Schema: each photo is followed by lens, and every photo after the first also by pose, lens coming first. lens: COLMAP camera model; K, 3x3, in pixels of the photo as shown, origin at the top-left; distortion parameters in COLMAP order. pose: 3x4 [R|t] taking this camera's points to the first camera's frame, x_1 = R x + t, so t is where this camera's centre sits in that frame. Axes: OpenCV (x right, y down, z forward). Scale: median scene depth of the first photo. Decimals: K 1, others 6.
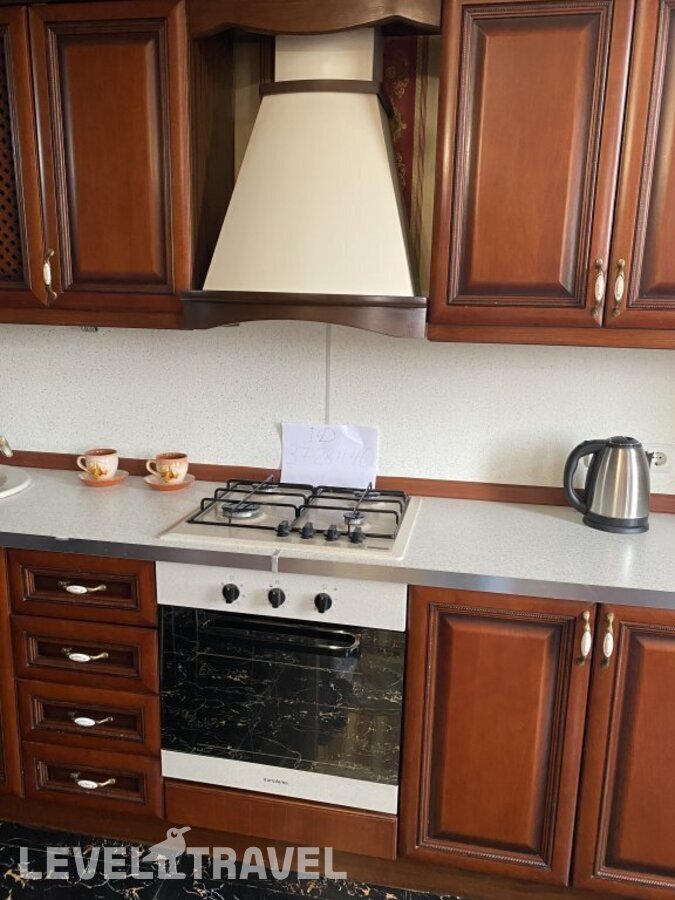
lens RADIAL K [[698.8, 0, 337.5], [0, 698.8, 450.0], [0, 0, 1]] dist [0.088810, -0.000659]
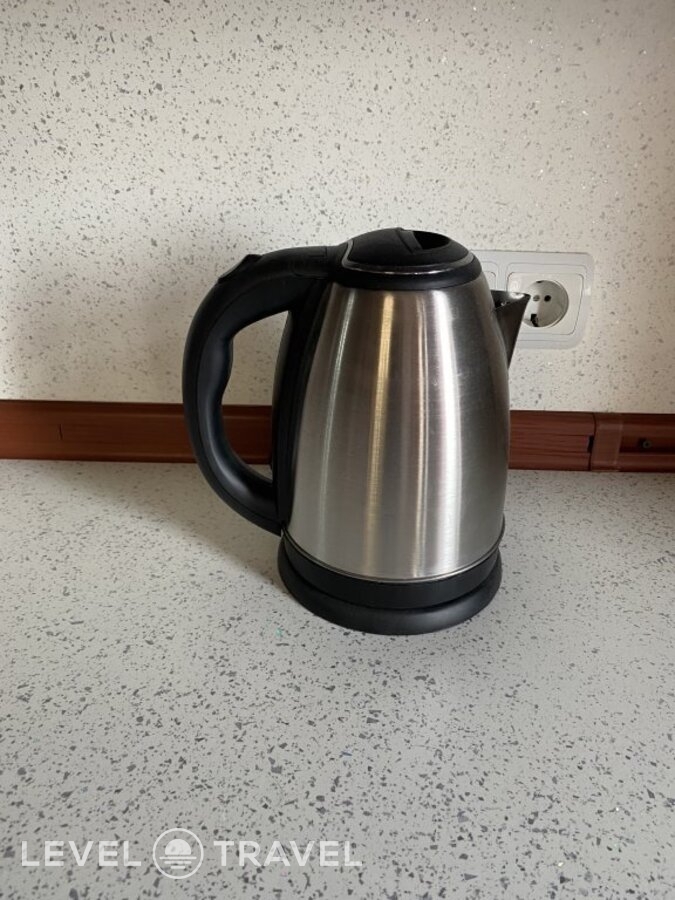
lens RADIAL K [[692.0, 0, 337.5], [0, 692.0, 450.0], [0, 0, 1]] dist [0.048698, -0.037868]
pose [[0.985106, -0.101133, 0.139062, 0.342044], [0.049916, 0.942116, 0.331552, -0.027107], [-0.164544, -0.319672, 0.933132, 0.771329]]
